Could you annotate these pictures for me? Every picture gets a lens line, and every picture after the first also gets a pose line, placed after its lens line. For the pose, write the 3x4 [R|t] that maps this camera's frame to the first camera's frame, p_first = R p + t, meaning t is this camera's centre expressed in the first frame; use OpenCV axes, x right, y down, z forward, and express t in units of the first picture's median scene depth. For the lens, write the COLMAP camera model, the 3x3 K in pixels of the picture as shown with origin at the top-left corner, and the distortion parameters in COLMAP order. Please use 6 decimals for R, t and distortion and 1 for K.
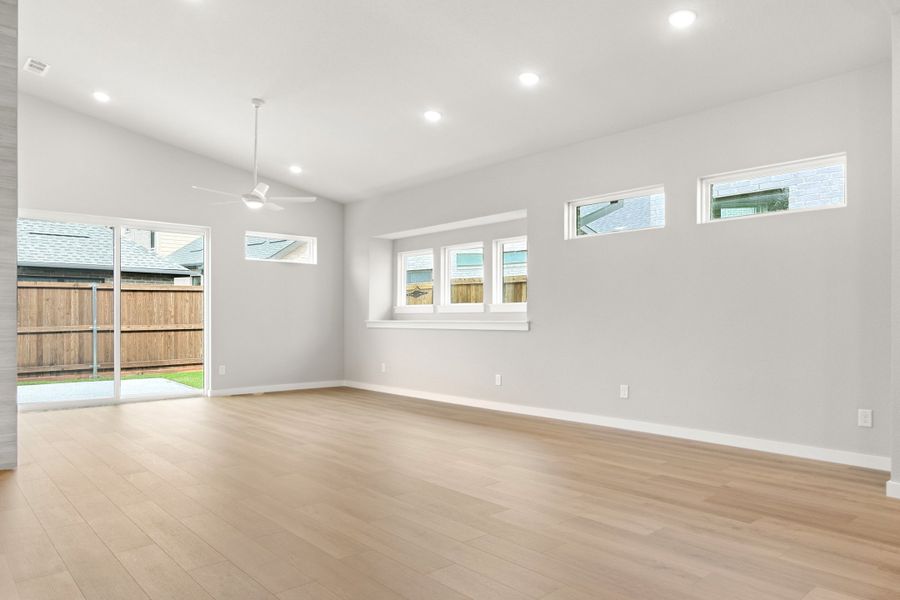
lens RADIAL K [[592.0, 0, 456.0], [0, 592.0, 295.5], [0, 0, 1]] dist [0.006925, 0.003999]
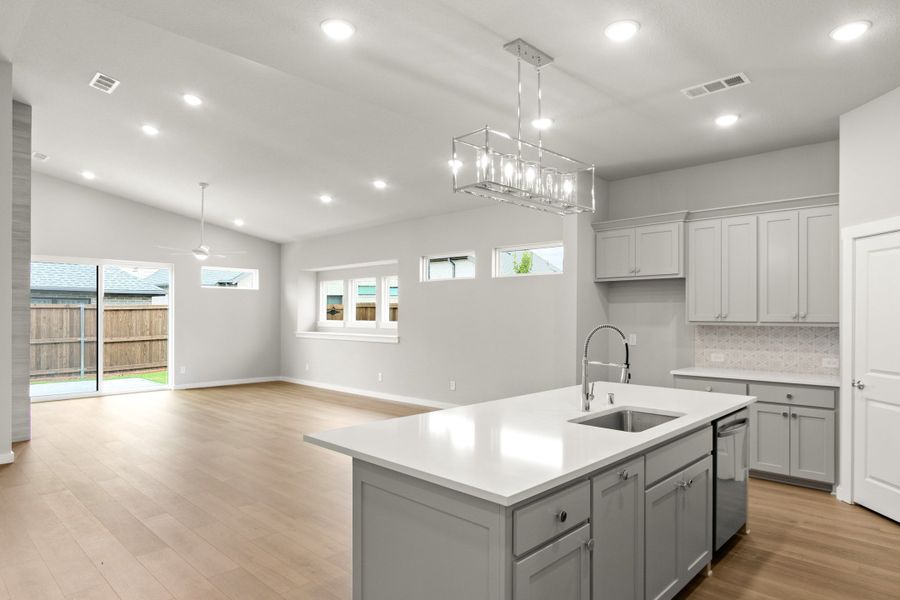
lens RADIAL K [[507.7, 0, 459.2], [0, 507.7, 301.5], [0, 0, 1]] dist [-0.010253, 0.004595]
pose [[0.995804, -0.001088, 0.091501, 0.118946], [0.001975, 0.999952, -0.009603, -0.018569], [-0.091486, 0.009743, 0.995759, -0.189405]]
